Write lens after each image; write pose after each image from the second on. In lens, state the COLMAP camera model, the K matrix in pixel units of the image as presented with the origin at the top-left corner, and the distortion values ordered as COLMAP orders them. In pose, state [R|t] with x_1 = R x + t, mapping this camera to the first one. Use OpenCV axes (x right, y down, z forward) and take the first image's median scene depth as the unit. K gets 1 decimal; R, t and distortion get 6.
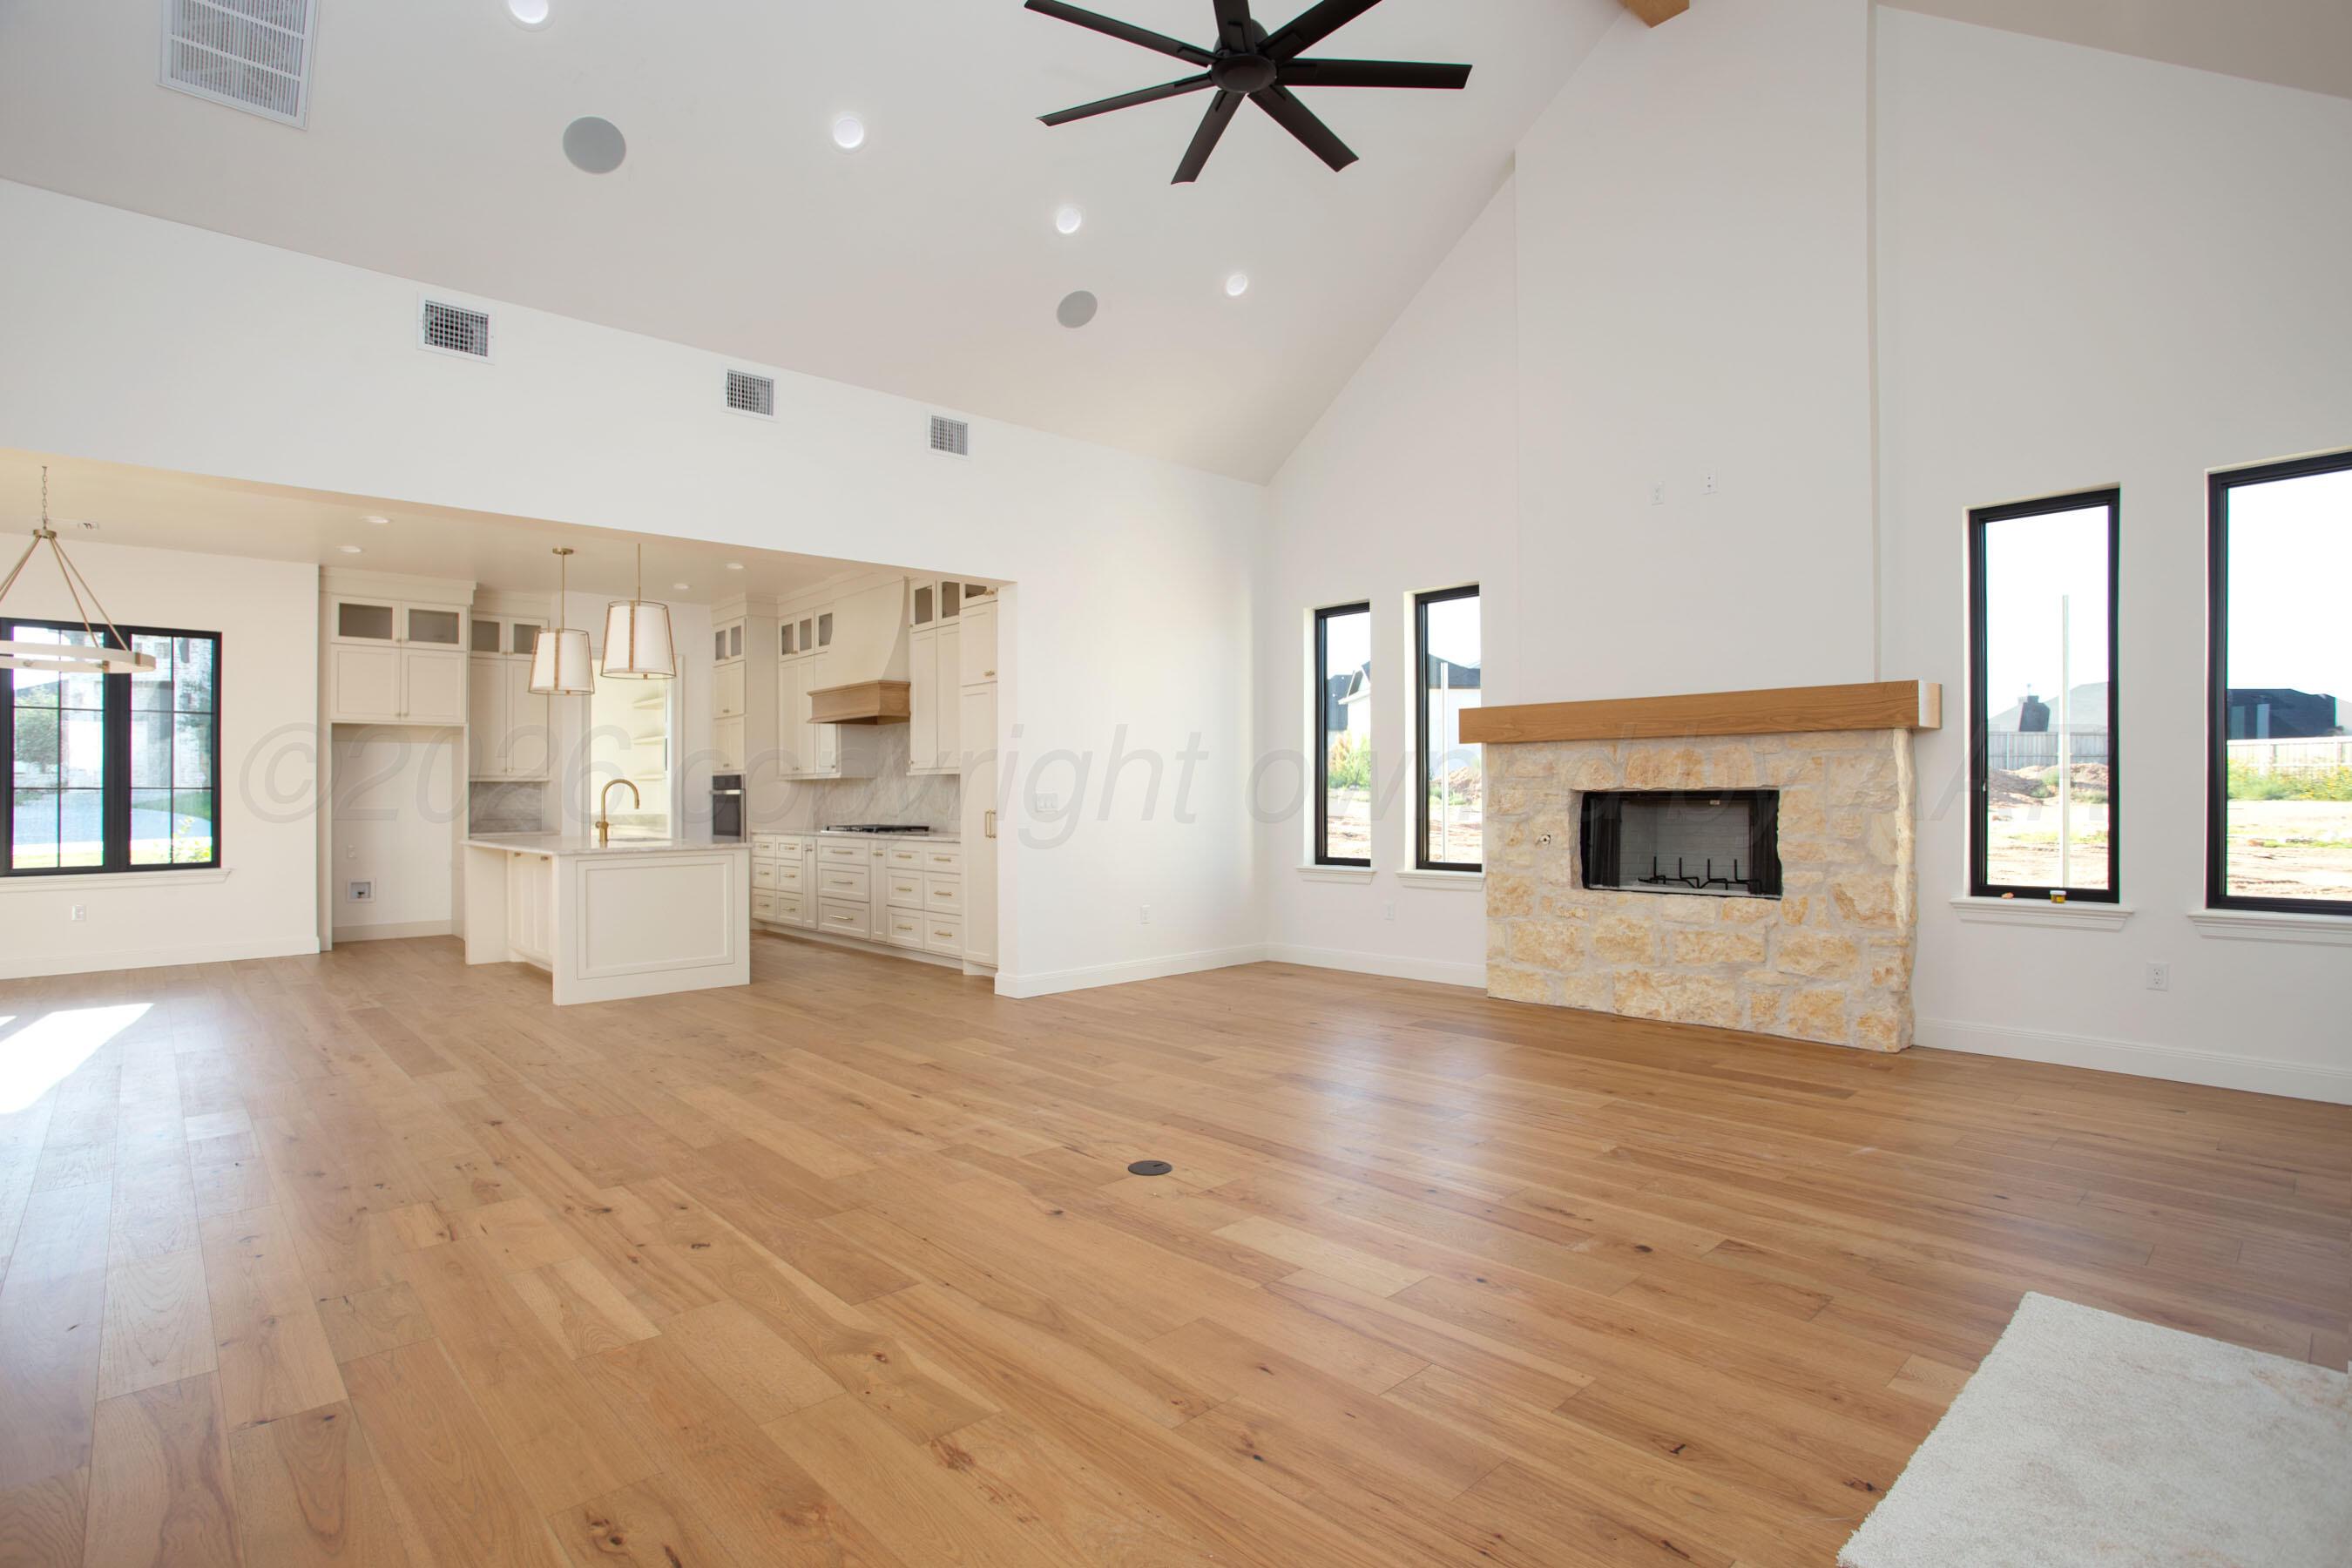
lens RADIAL K [[1160.2, 0, 1179.4], [0, 1160.2, 782.6], [0, 0, 1]] dist [-0.063298, -0.000010]
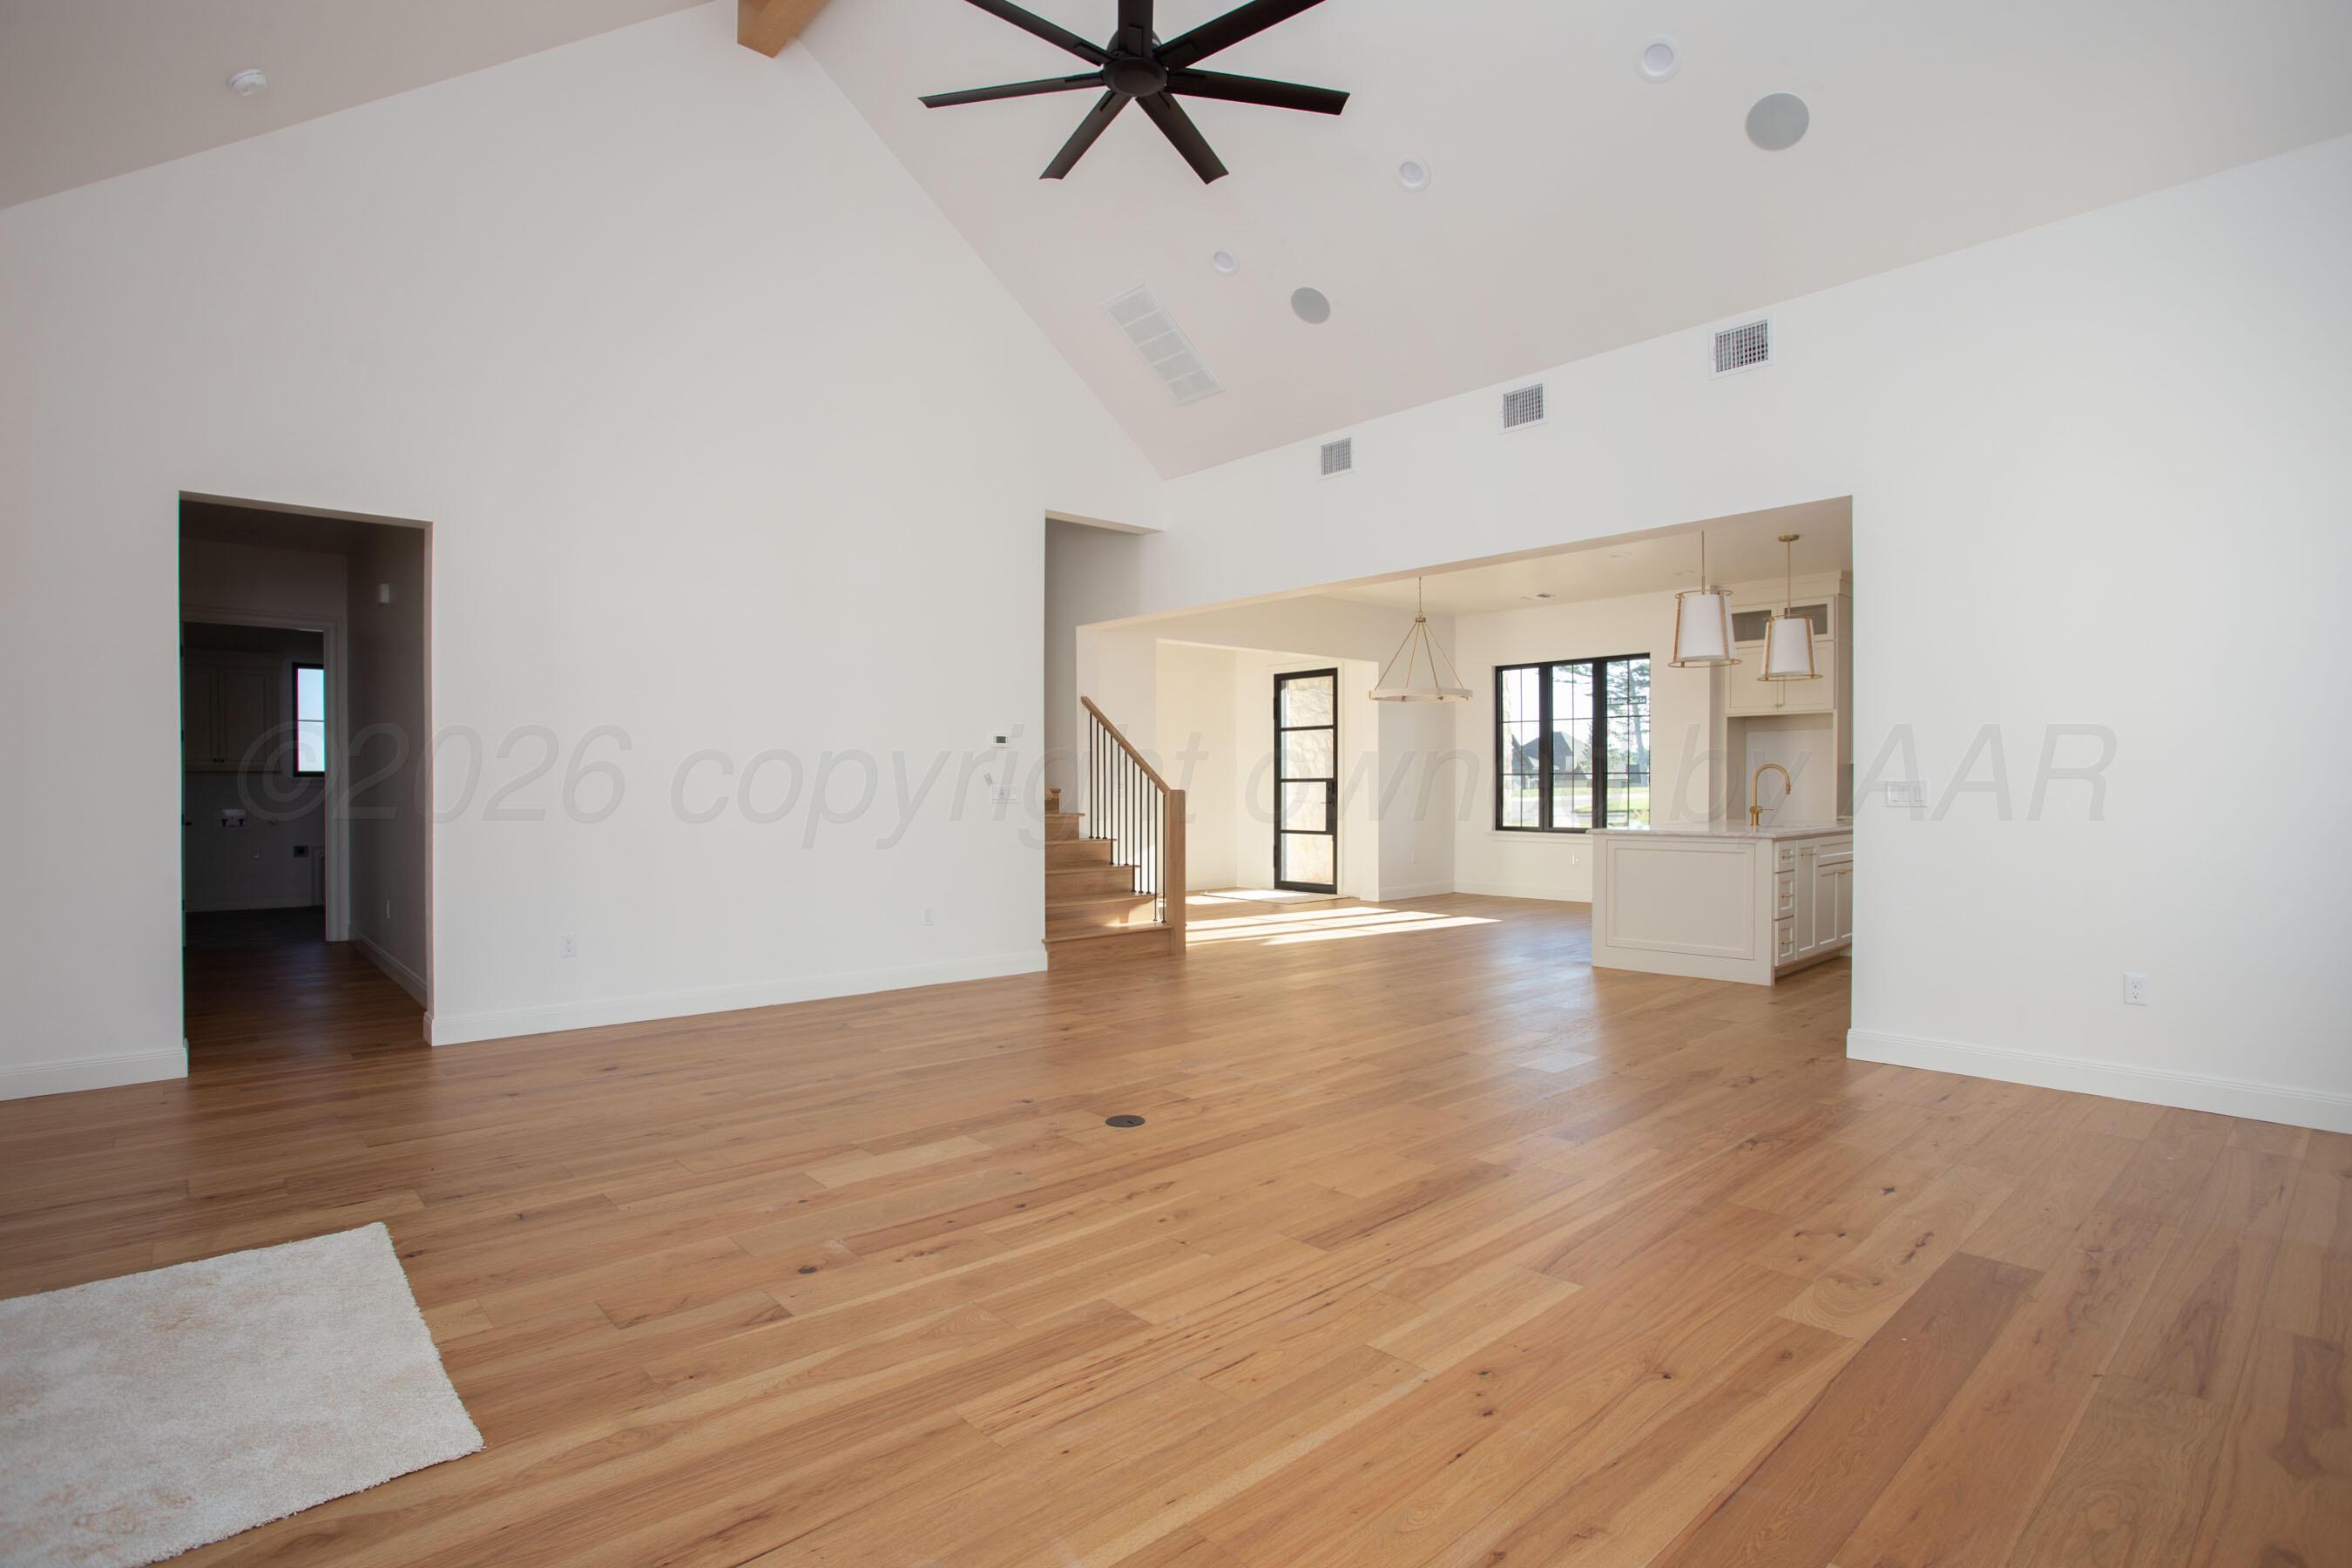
lens RADIAL K [[1160.2, 0, 1179.4], [0, 1160.2, 782.6], [0, 0, 1]] dist [-0.063298, -0.000010]
pose [[-0.019810, 0.007131, -0.999778, 0.742666], [0.015505, 0.999857, 0.006824, -0.002065], [0.999684, -0.015366, -0.019917, 0.730019]]
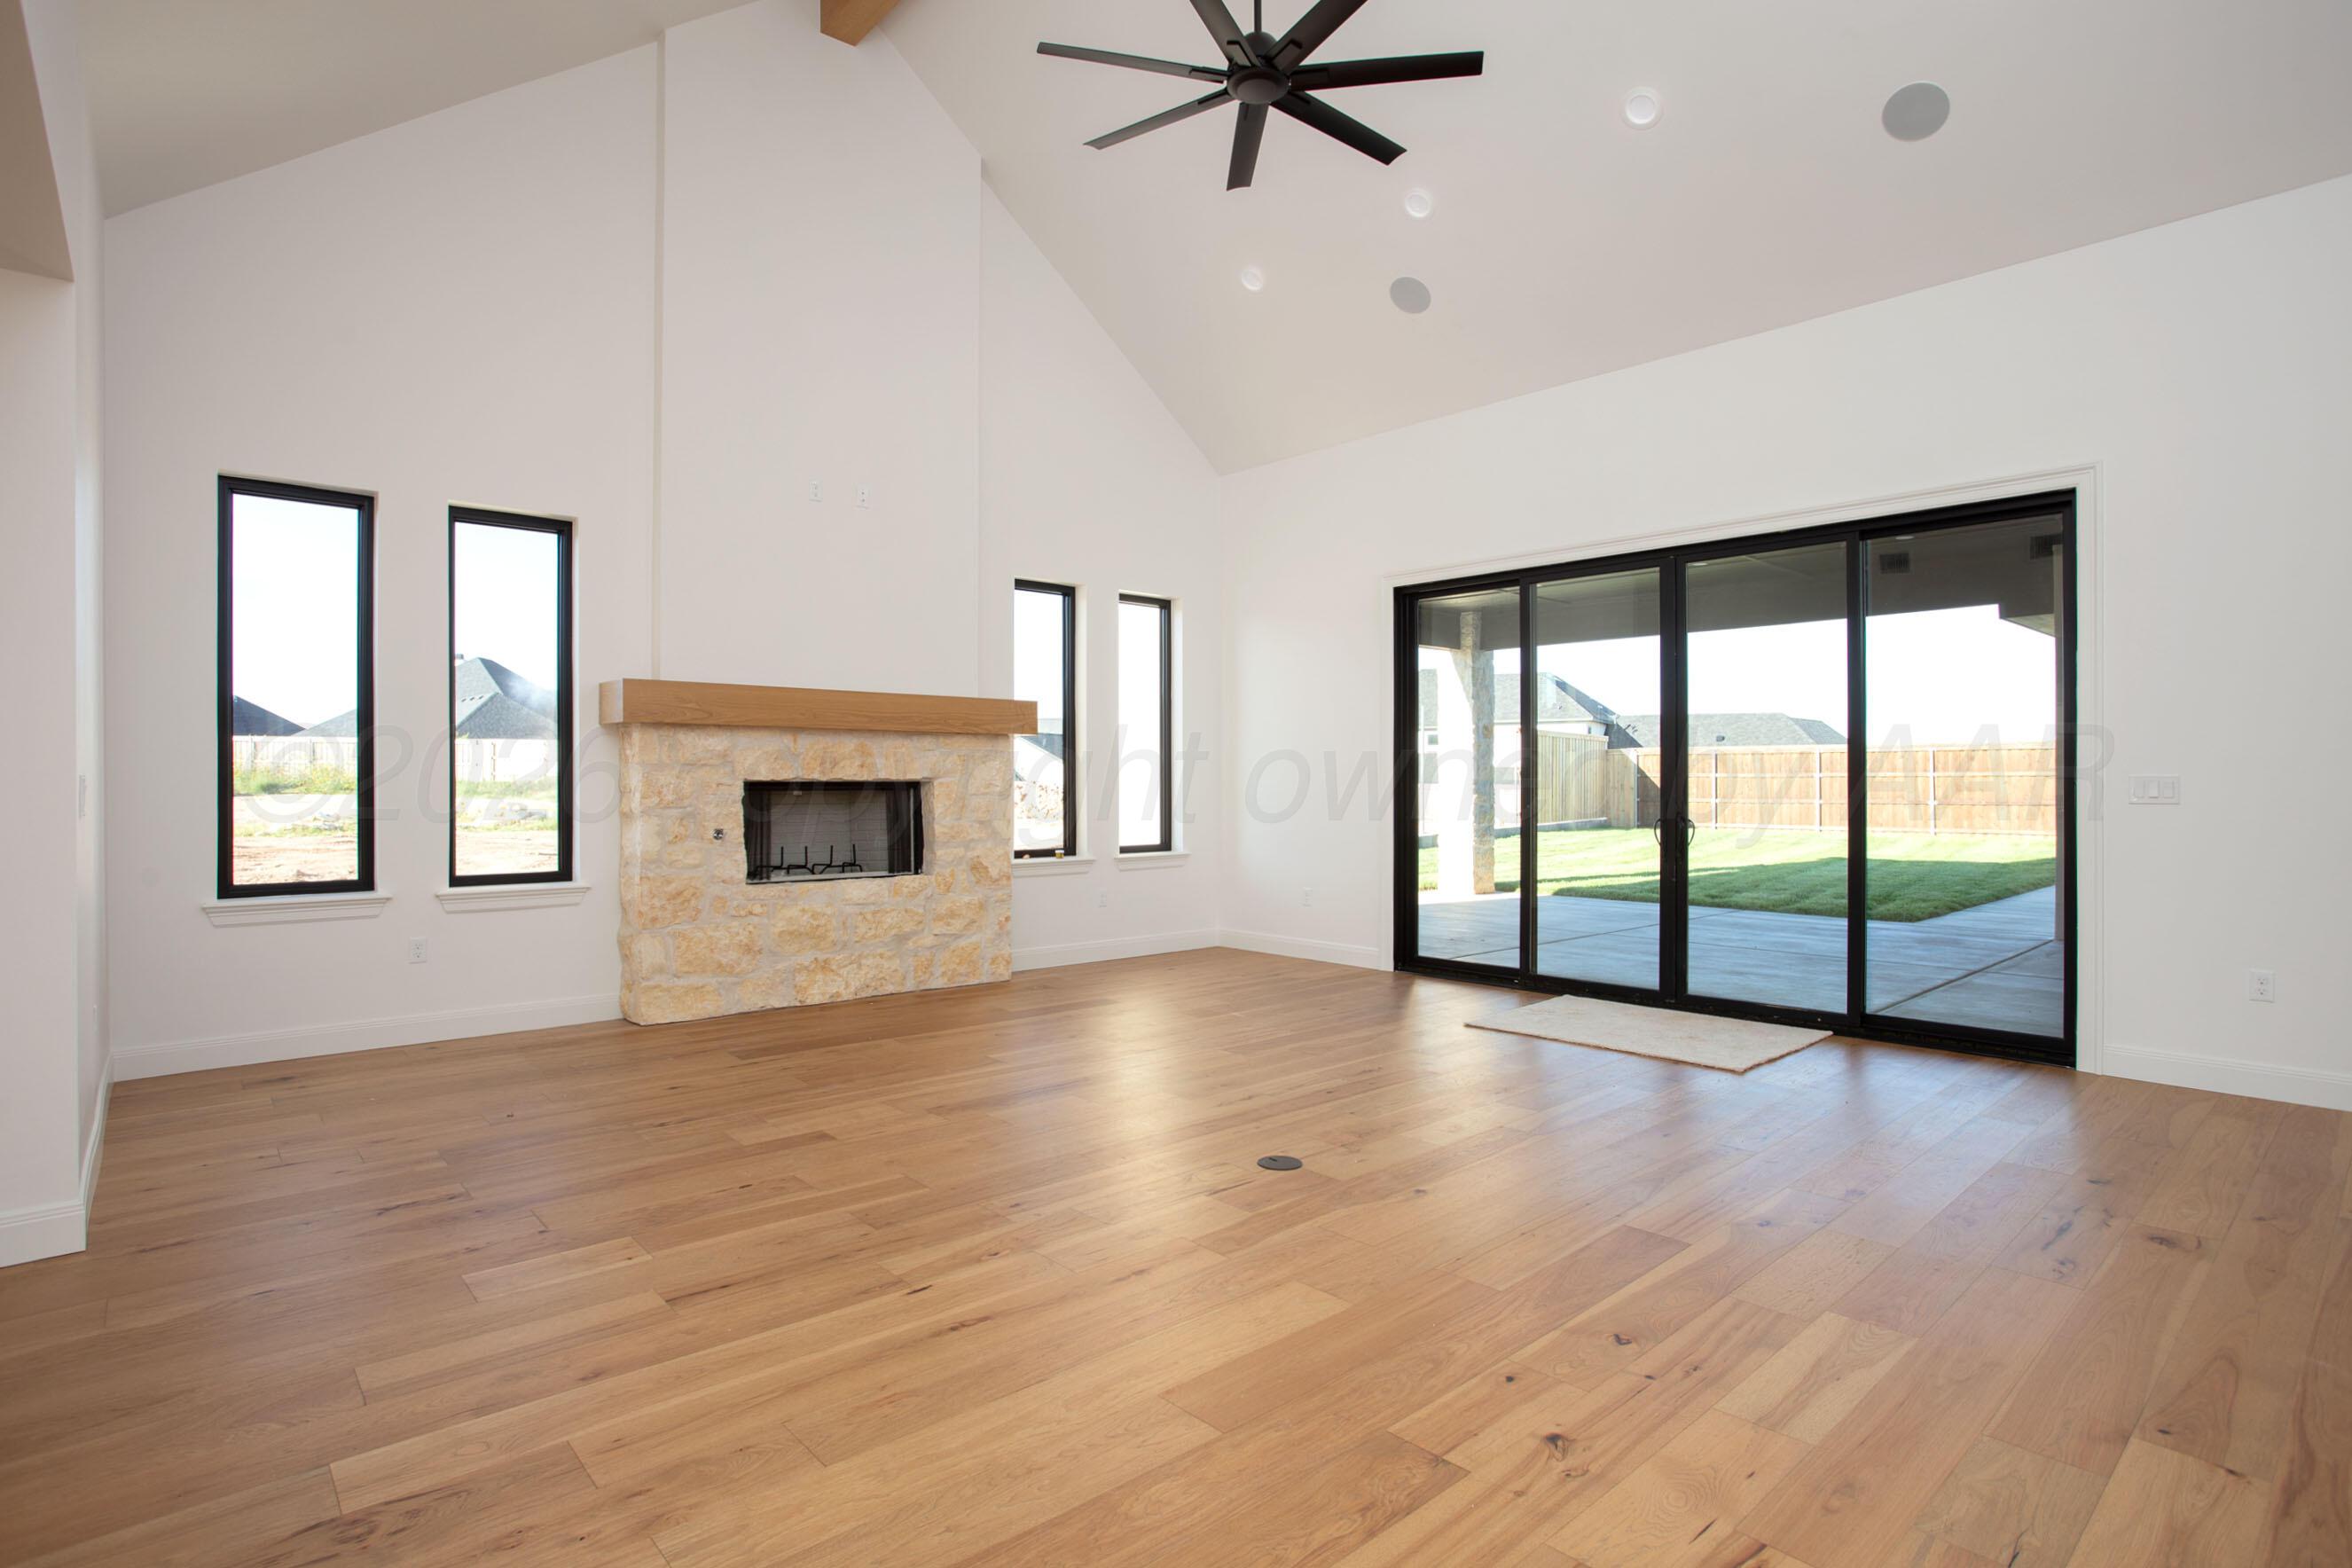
lens RADIAL K [[1182.5, 0, 1176.0], [0, 1182.5, 784.0], [0, 0, 1]] dist [-0.063607, 0.011891]
pose [[0.025665, 0.003352, 0.999665, -0.694713], [-0.009748, 0.999948, -0.003103, 0.010812], [-0.999623, -0.009665, 0.025697, 0.720413]]
